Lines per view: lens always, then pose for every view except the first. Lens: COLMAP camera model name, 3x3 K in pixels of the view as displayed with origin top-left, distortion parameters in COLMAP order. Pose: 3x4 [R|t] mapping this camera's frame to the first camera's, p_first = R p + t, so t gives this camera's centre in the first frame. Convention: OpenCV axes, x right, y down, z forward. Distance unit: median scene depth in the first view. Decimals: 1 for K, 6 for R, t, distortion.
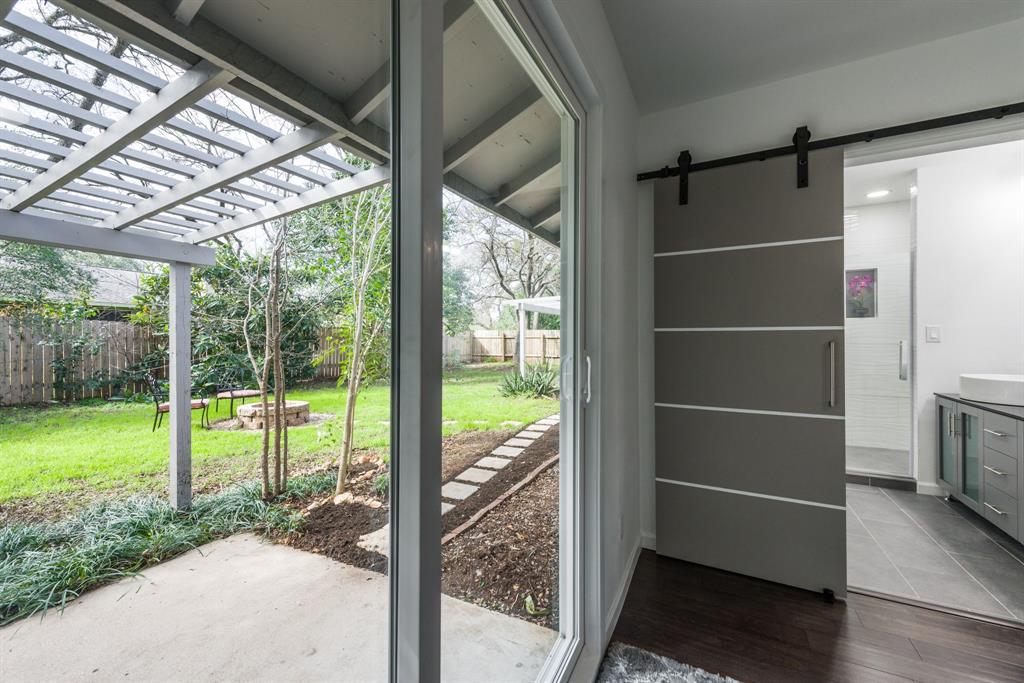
lens RADIAL K [[400.2, 0, 519.7], [0, 400.2, 333.8], [0, 0, 1]] dist [0.008463, -0.000216]
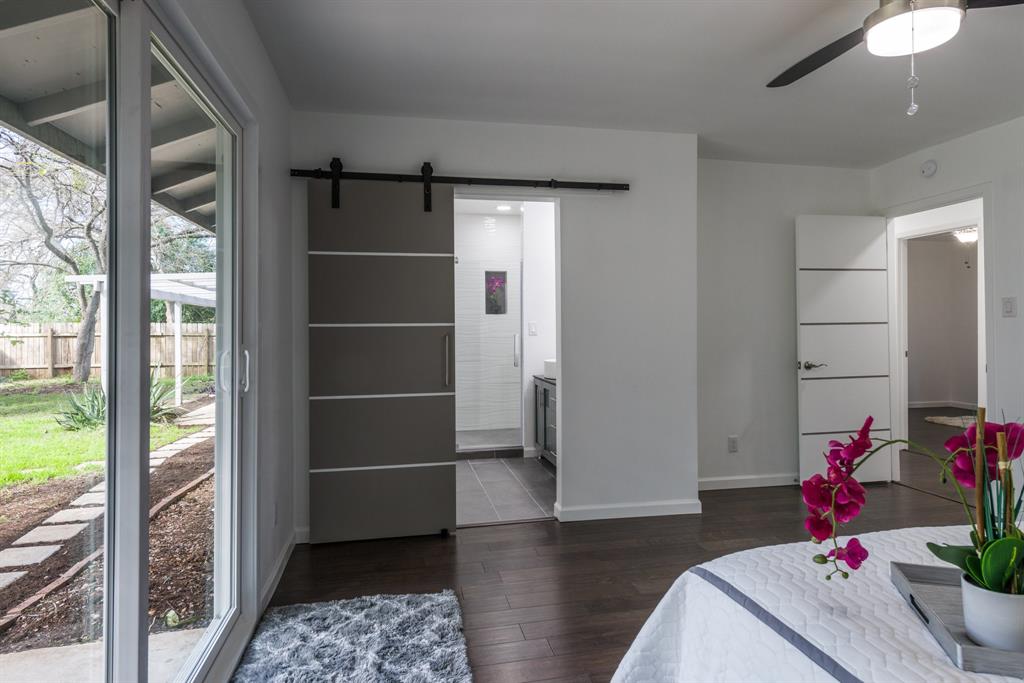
lens RADIAL K [[540.4, 0, 497.6], [0, 540.4, 328.1], [0, 0, 1]] dist [0.014294, -0.001311]
pose [[0.795340, -0.001244, 0.606162, -0.117833], [0.001839, 0.999998, -0.000360, -0.001772], [-0.606161, 0.001402, 0.795341, -0.392250]]
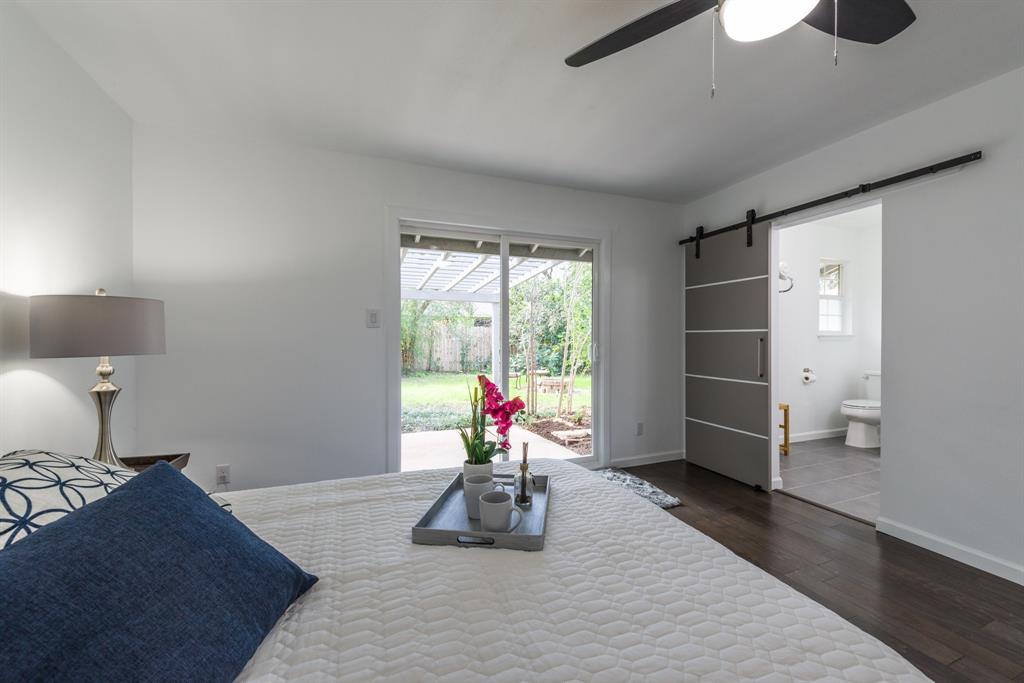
lens RADIAL K [[400.2, 0, 519.7], [0, 400.2, 333.8], [0, 0, 1]] dist [0.008463, -0.000216]
pose [[0.757033, -0.004566, -0.653361, 0.915956], [0.007390, 0.999971, 0.001574, -0.008808], [0.653335, -0.006019, 0.757045, -0.763151]]
